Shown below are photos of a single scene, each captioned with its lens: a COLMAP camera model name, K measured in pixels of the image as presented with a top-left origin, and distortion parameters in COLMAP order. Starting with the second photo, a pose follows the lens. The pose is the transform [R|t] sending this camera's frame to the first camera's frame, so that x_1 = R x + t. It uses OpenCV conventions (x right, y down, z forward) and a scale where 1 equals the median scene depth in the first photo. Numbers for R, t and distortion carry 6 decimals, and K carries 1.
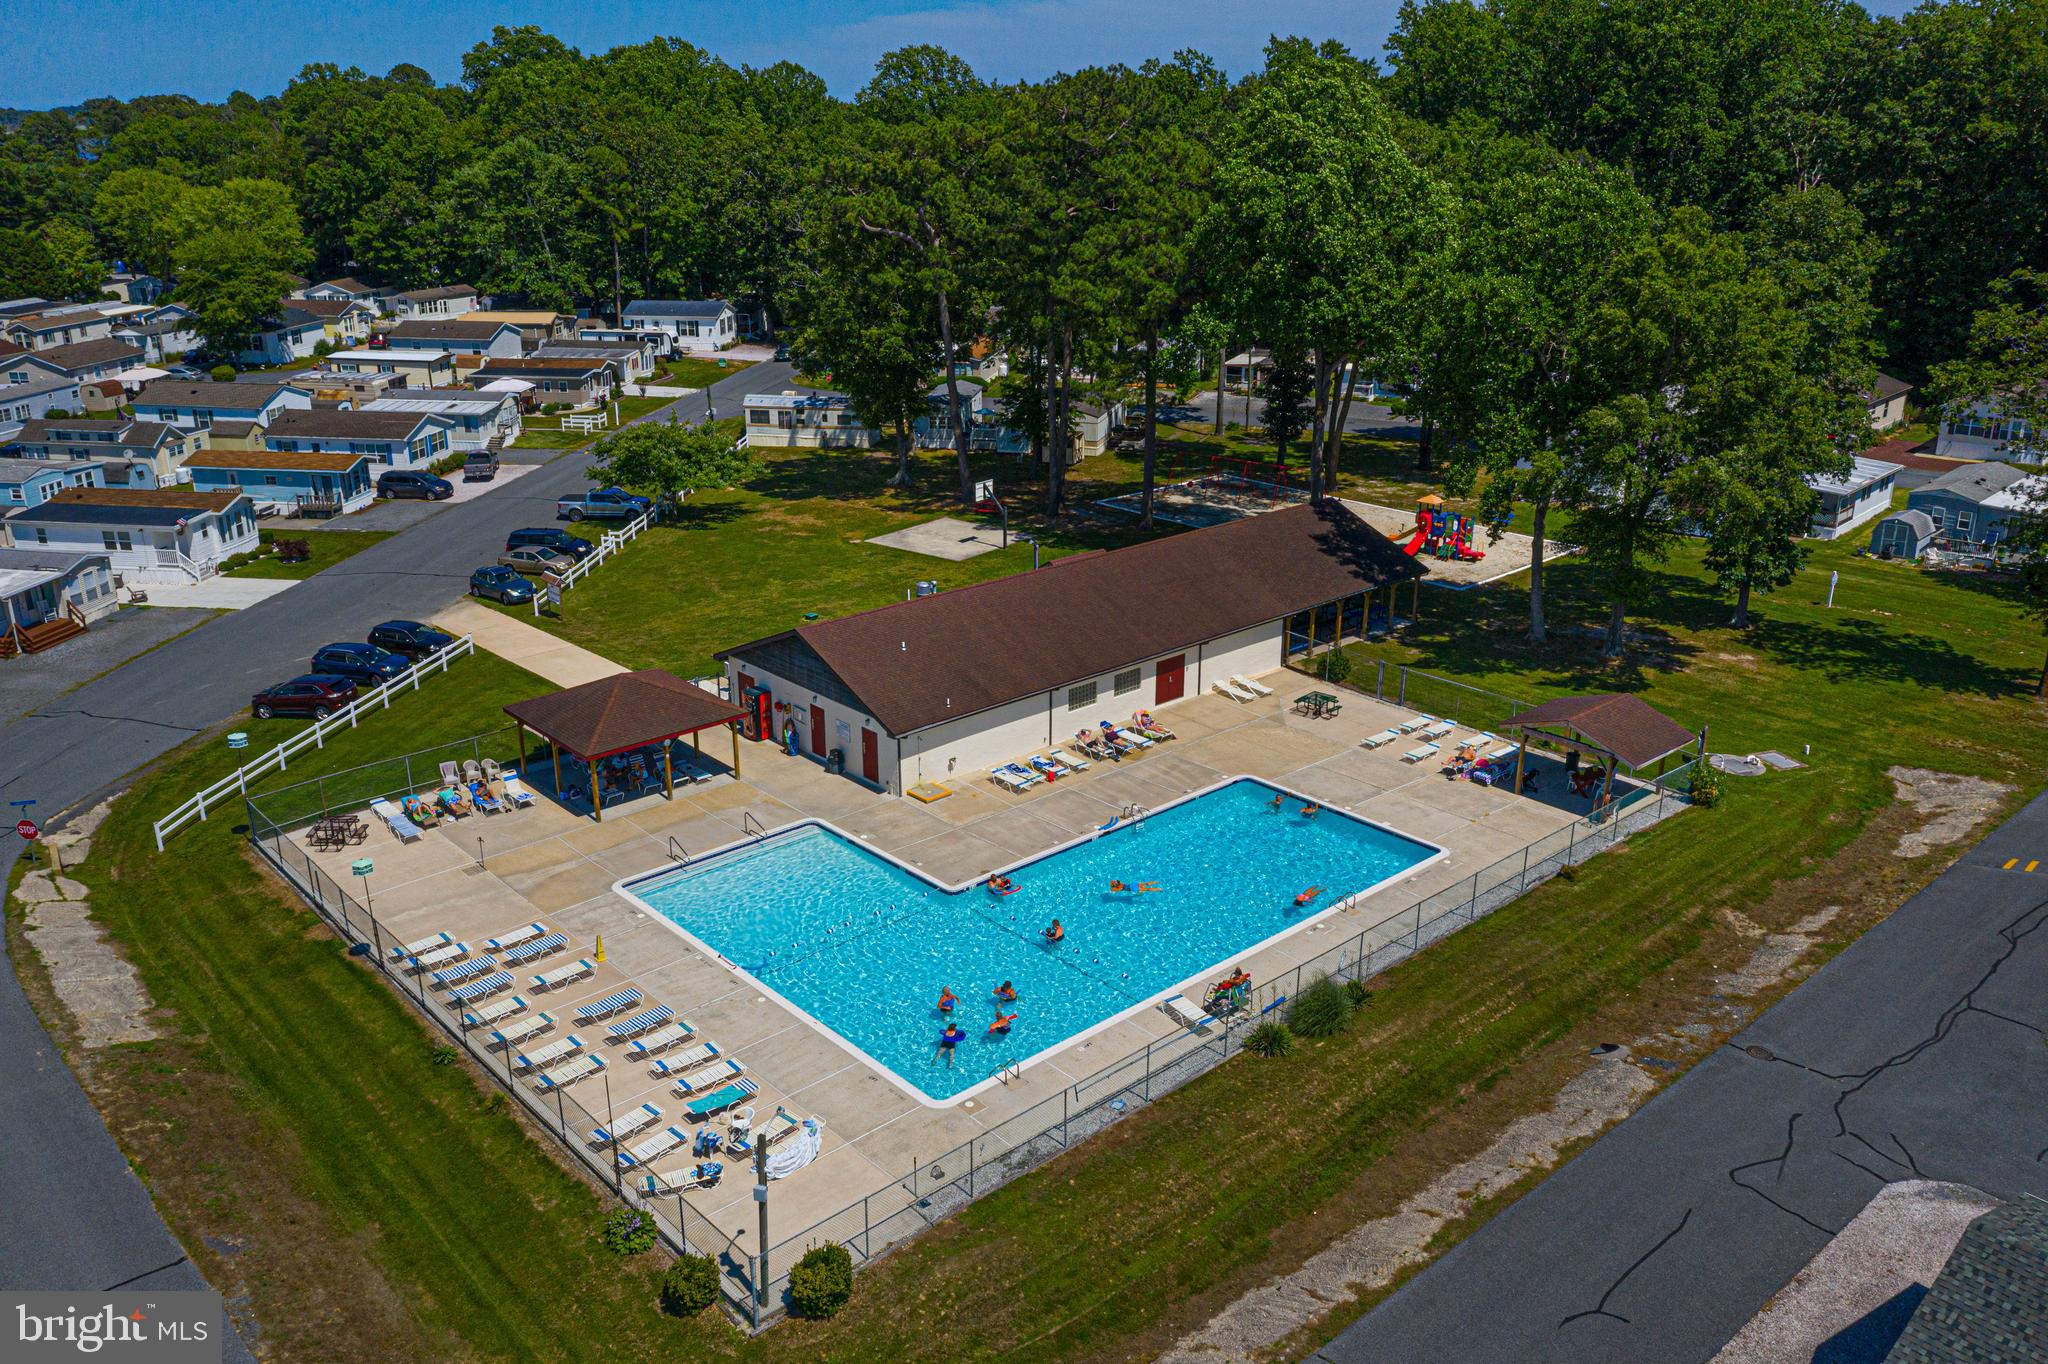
lens RADIAL K [[1632.4, 0, 985.5], [0, 1632.4, 679.0], [0, 0, 1]] dist [-0.008203, 0.008283]
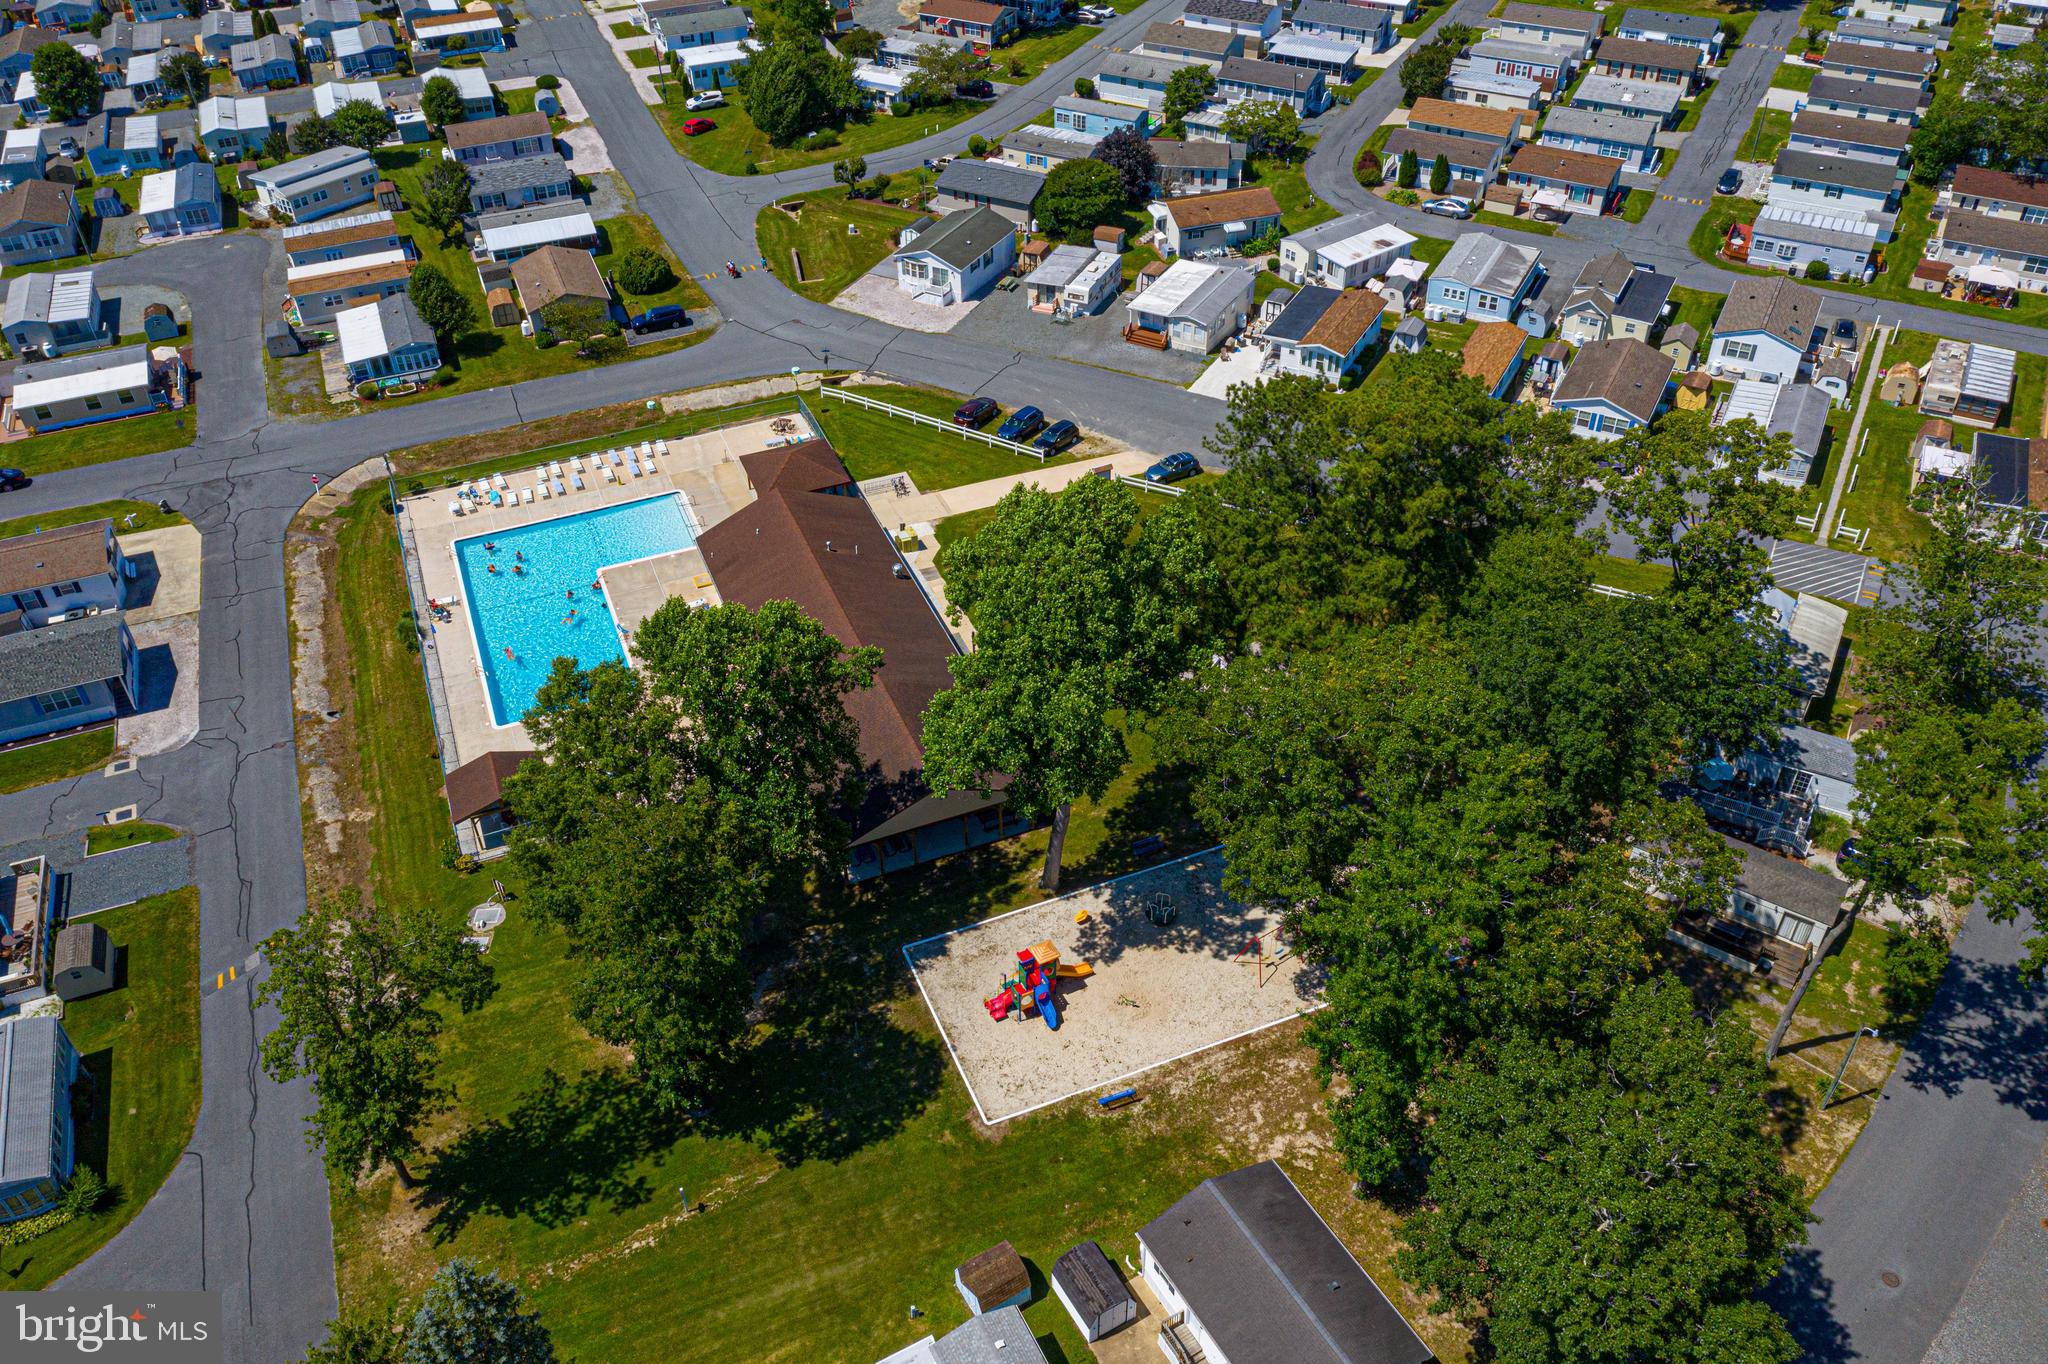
lens RADIAL K [[1632.4, 0, 985.5], [0, 1632.4, 679.0], [0, 0, 1]] dist [-0.008203, 0.008283]
pose [[-0.340115, 0.591618, -0.730965, 0.844654], [-0.292231, 0.672326, 0.680132, -0.799815], [0.893825, 0.444934, -0.055779, 0.955820]]
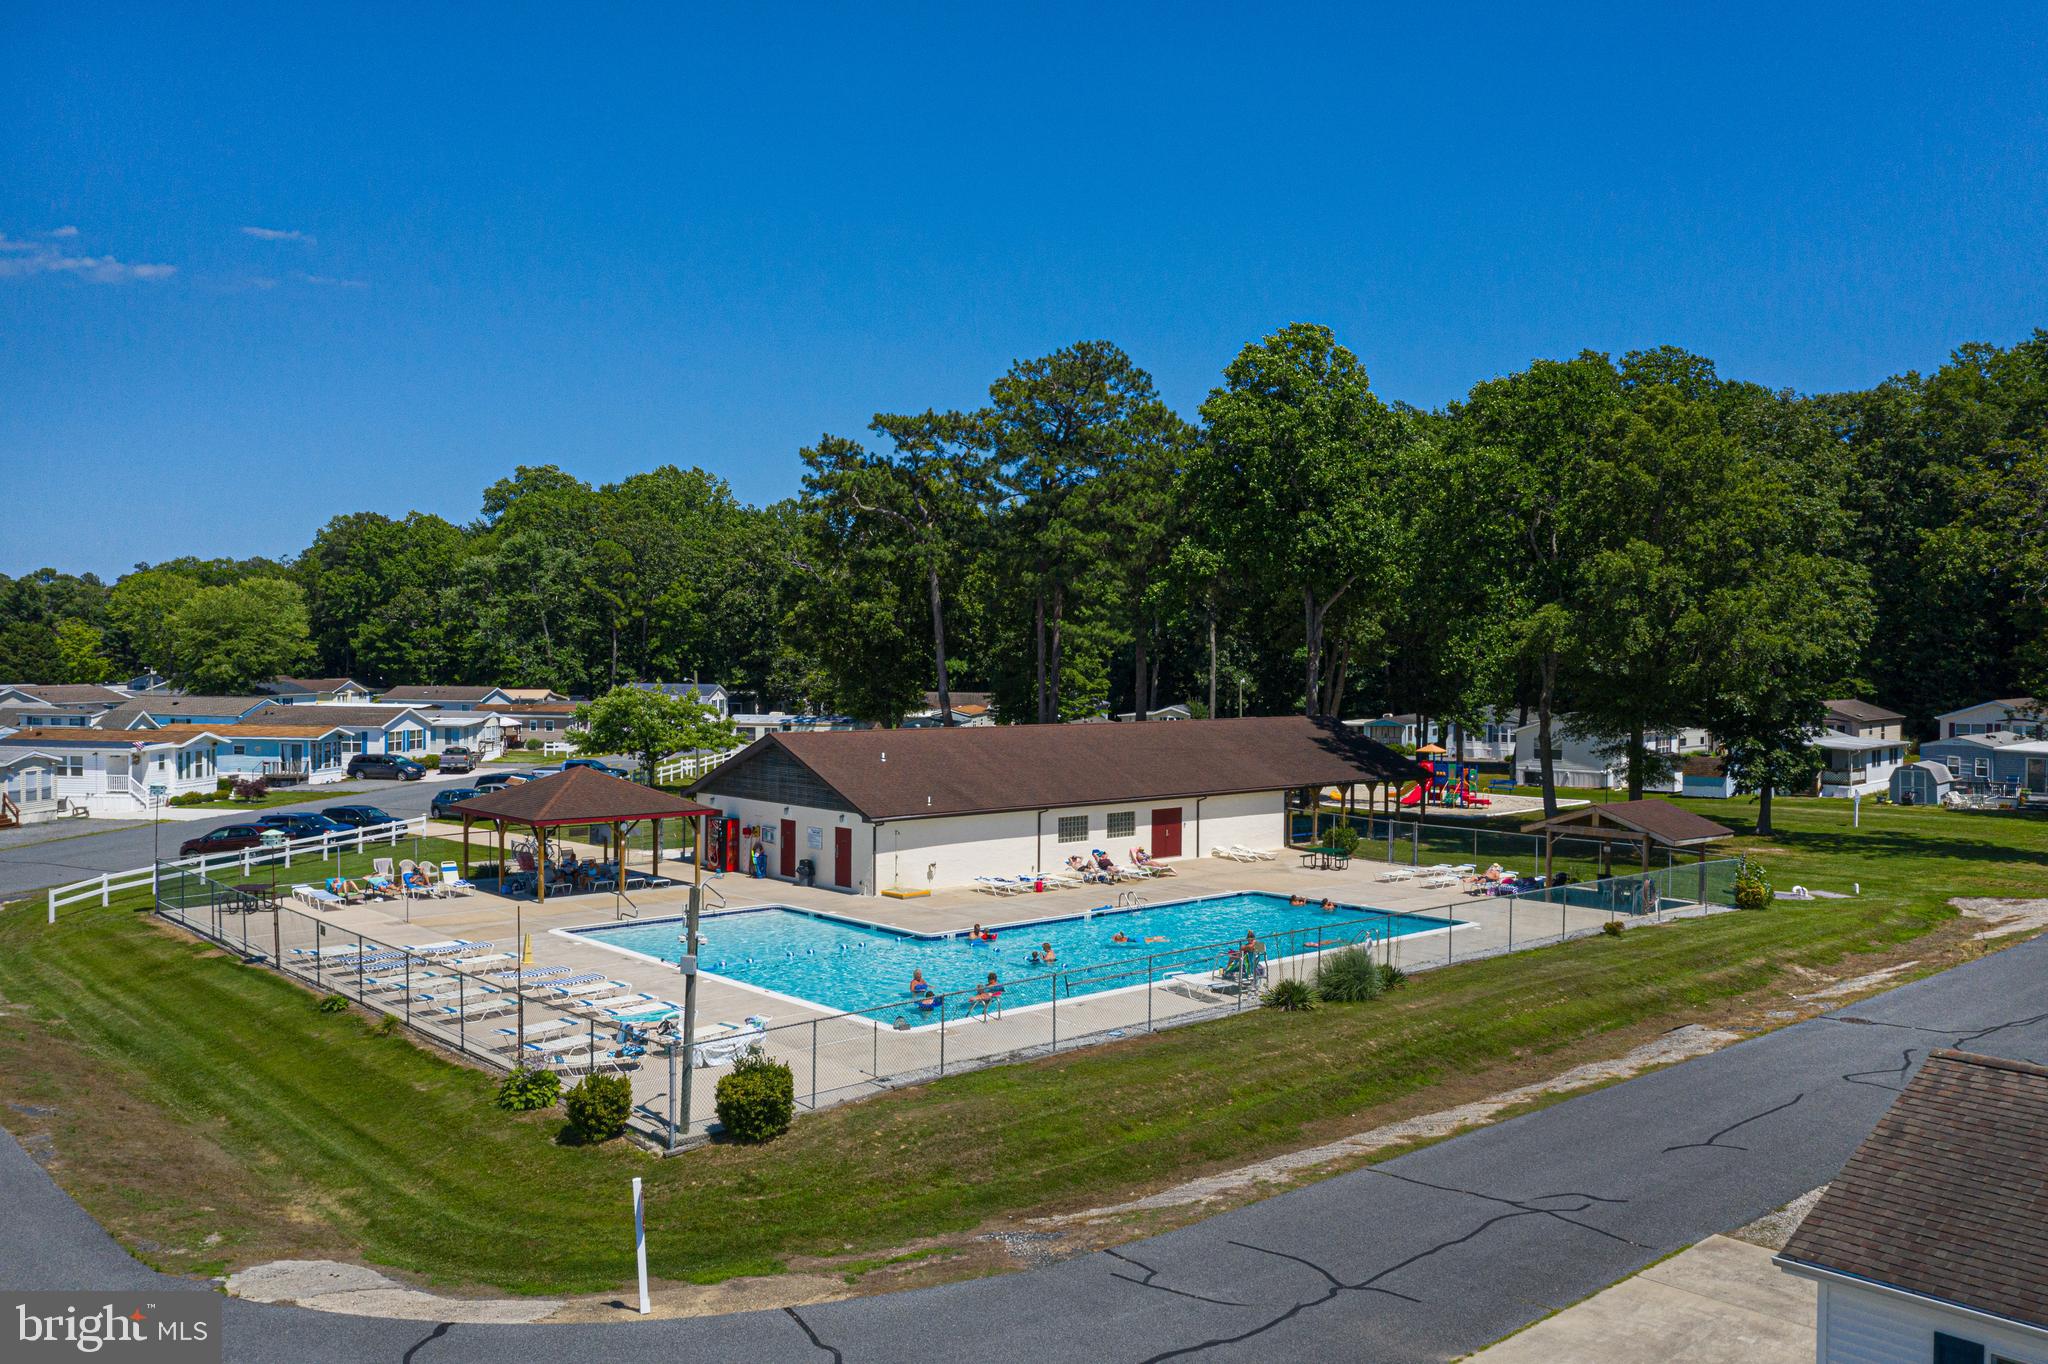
lens RADIAL K [[1650.3, 0, 987.7], [0, 1650.3, 683.3], [0, 0, 1]] dist [-0.007328, 0.003612]
pose [[0.999845, 0.016837, 0.005090, 0.003290], [-0.014357, 0.948342, -0.316924, 0.176855], [-0.010163, 0.316802, 0.948437, 0.060690]]
